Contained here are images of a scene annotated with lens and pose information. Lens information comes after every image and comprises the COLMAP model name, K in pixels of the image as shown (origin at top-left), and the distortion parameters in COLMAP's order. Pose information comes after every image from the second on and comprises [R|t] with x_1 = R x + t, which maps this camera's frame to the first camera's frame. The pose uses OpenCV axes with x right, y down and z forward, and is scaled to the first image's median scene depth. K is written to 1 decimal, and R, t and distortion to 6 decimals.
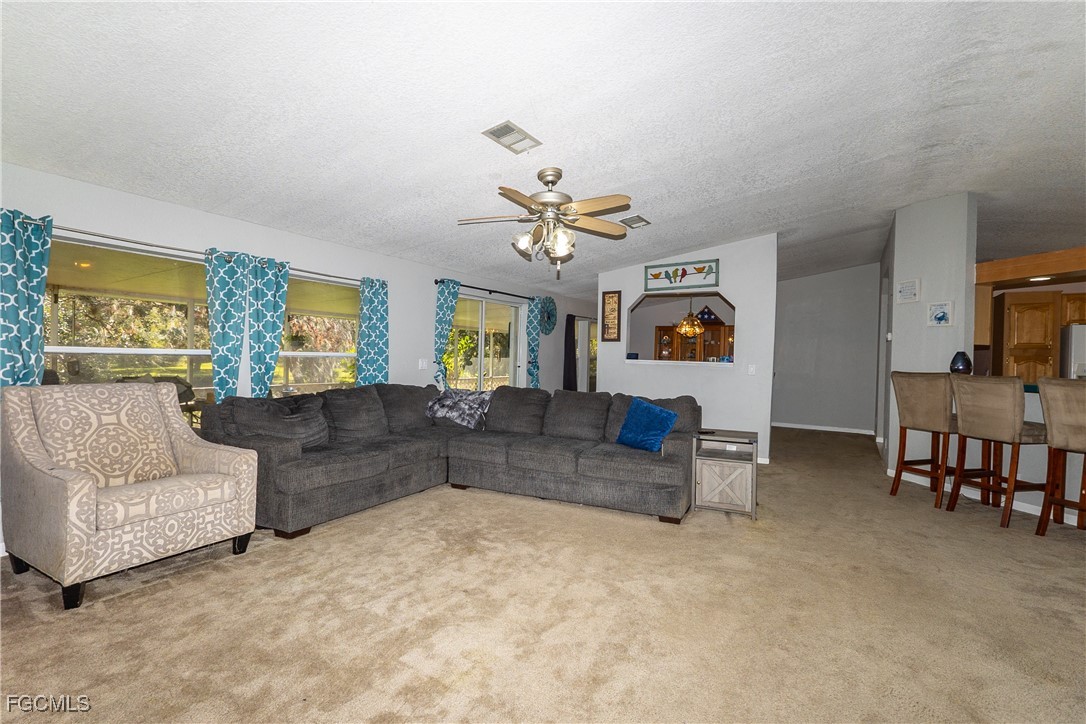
lens RADIAL K [[500.9, 0, 540.2], [0, 500.9, 359.9], [0, 0, 1]] dist [0.004869, 0.000284]
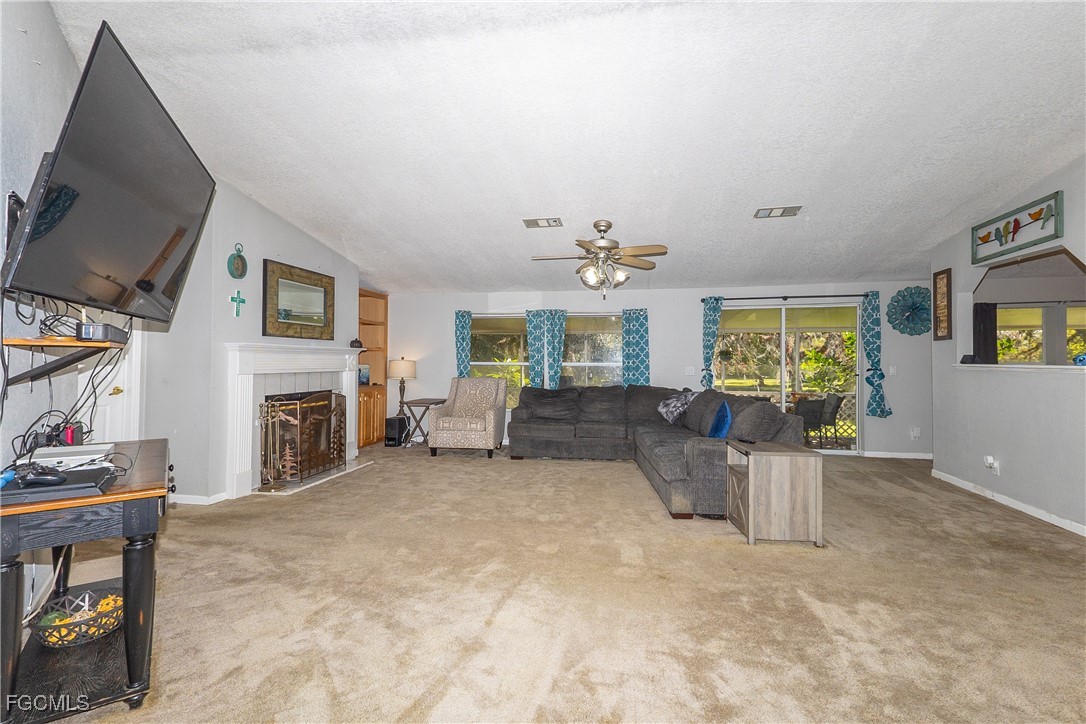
lens RADIAL K [[500.9, 0, 539.1], [0, 500.9, 361.0], [0, 0, 1]] dist [0.004869, 0.000284]
pose [[0.335331, -0.021956, -0.941845, 0.691255], [-0.000810, 0.999721, -0.023594, 0.011897], [0.942100, 0.008675, 0.335219, 0.227058]]
